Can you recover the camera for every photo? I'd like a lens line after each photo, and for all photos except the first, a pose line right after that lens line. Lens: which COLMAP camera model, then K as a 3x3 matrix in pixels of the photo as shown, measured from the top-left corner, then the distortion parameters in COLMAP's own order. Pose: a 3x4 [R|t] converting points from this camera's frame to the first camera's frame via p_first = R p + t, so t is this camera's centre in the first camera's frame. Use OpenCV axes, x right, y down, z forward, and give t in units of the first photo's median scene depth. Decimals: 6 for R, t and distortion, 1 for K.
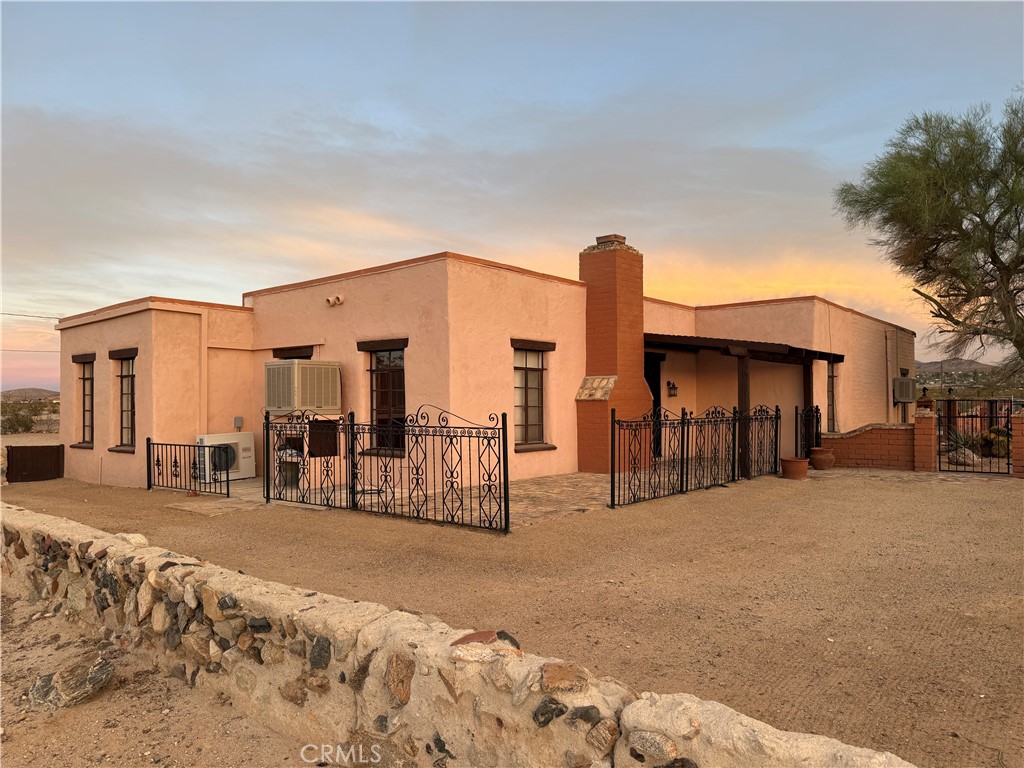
lens RADIAL K [[712.0, 0, 537.1], [0, 712.0, 401.1], [0, 0, 1]] dist [0.117665, -0.162393]
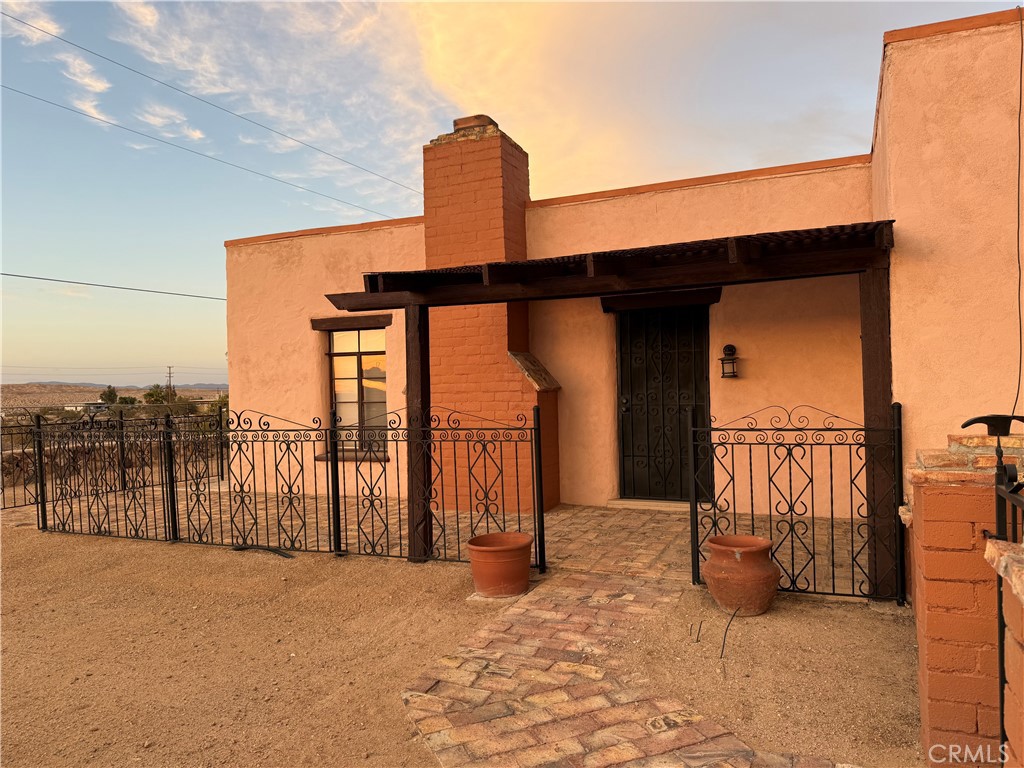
lens RADIAL K [[723.0, 0, 514.5], [0, 723.0, 405.1], [0, 0, 1]] dist [0.005996, -0.003115]
pose [[0.272238, 0.011940, -0.962156, 0.730045], [0.023536, 0.999541, 0.019063, -0.000724], [0.961942, -0.027835, 0.271832, 0.891717]]
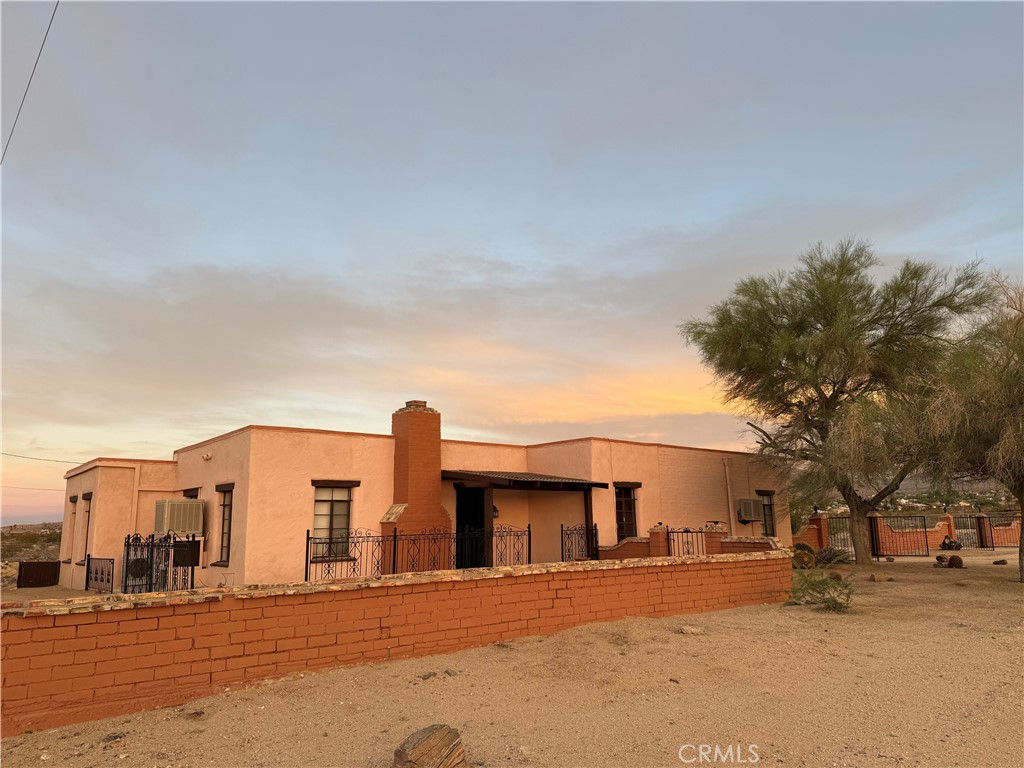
lens RADIAL K [[712.0, 0, 537.1], [0, 712.0, 401.1], [0, 0, 1]] dist [0.117665, -0.162393]
pose [[0.985712, -0.040481, -0.163504, 0.577464], [0.013241, 0.986311, -0.164365, -0.001206], [0.167919, 0.159852, 0.972754, -0.306314]]
